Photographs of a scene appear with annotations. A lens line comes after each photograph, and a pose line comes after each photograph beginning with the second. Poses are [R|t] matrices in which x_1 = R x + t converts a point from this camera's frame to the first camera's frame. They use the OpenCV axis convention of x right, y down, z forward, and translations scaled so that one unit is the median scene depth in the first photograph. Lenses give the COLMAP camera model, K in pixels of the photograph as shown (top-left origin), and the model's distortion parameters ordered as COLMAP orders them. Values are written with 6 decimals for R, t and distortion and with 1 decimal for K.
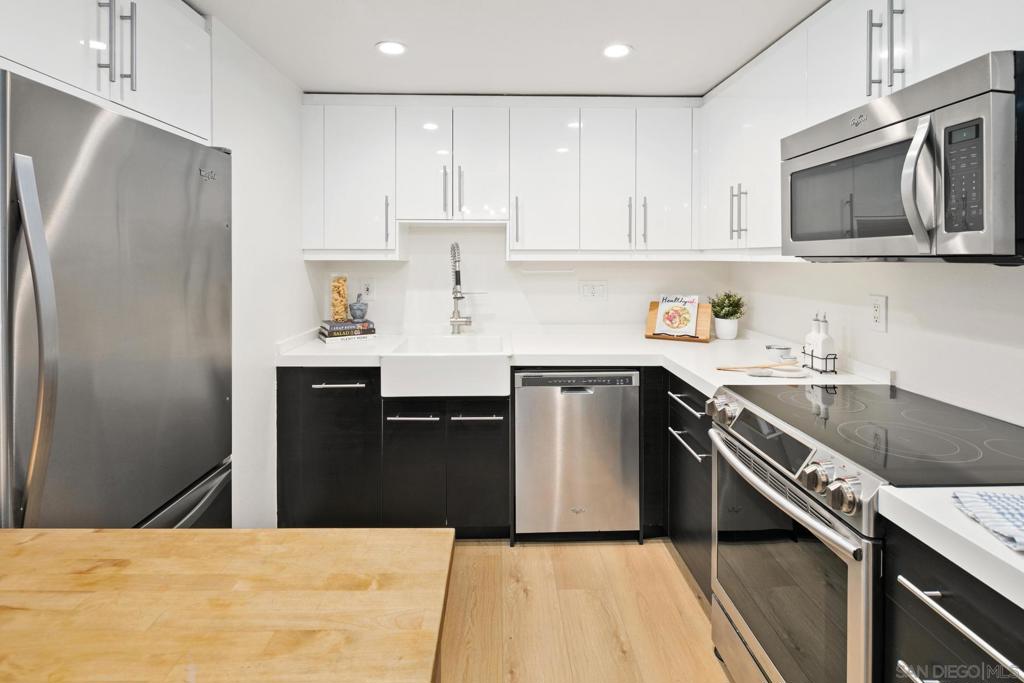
lens RADIAL K [[498.9, 0, 510.2], [0, 498.9, 259.5], [0, 0, 1]] dist [0.003429, -0.001226]
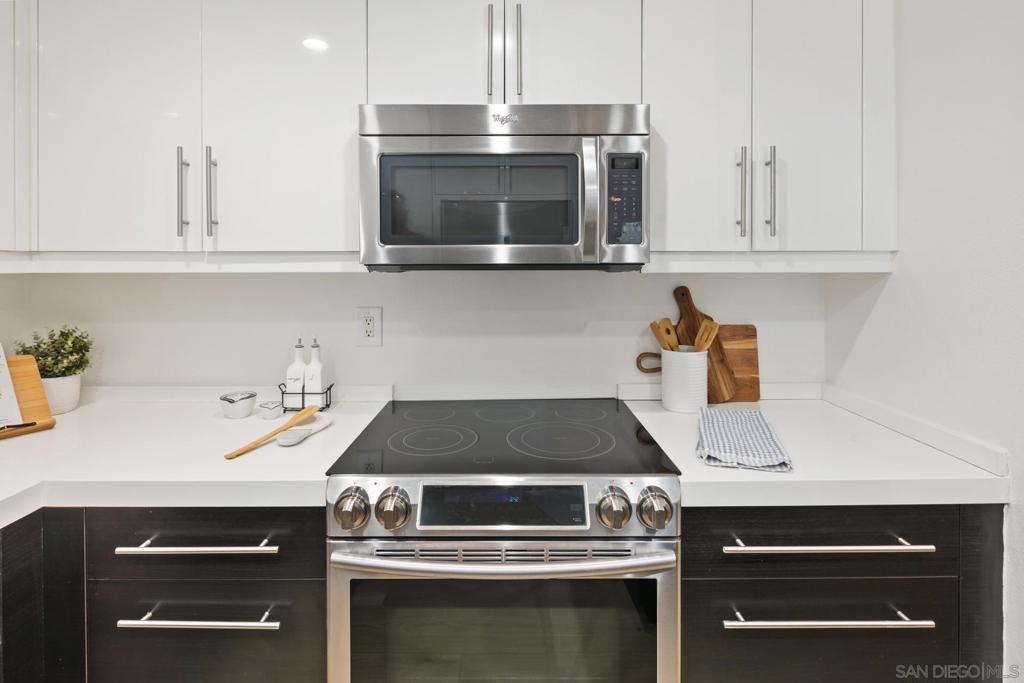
lens RADIAL K [[506.8, 0, 509.9], [0, 506.8, 267.7], [0, 0, 1]] dist [-0.000181, -0.001299]
pose [[0.019983, -0.004460, 0.999790, -0.151390], [0.006187, 0.999971, 0.004338, -0.002471], [-0.999781, 0.006099, 0.020010, 0.590138]]
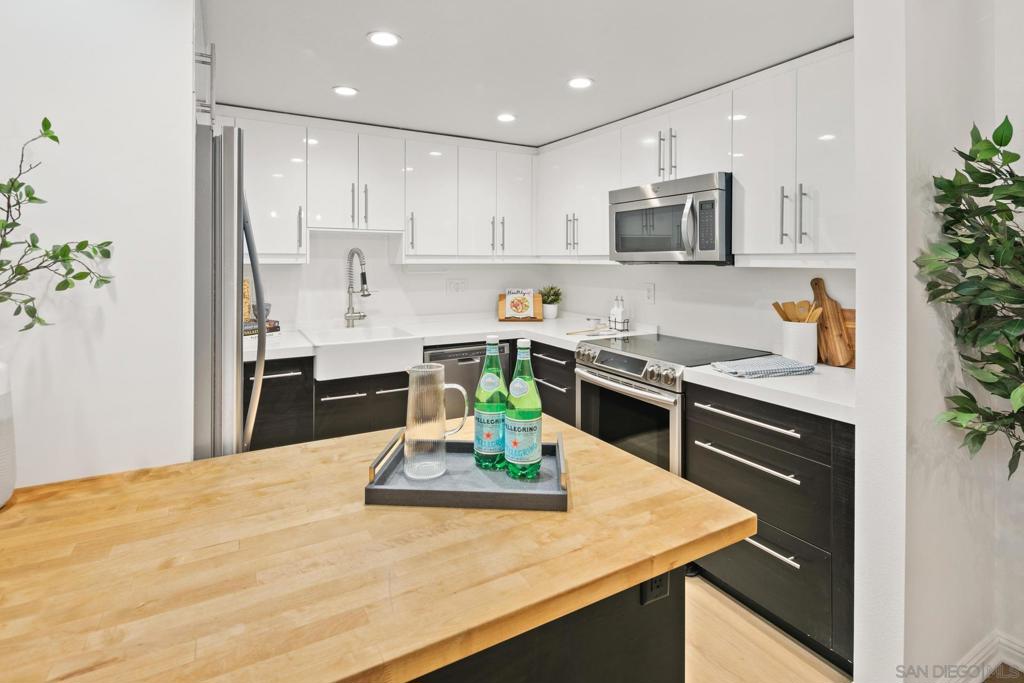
lens RADIAL K [[498.9, 0, 510.2], [0, 498.9, 259.5], [0, 0, 1]] dist [0.003429, -0.001226]
pose [[0.879177, 0.002207, 0.476490, -0.422921], [0.000262, 0.999987, -0.005115, -0.002335], [-0.476495, 0.004622, 0.879165, -0.241692]]
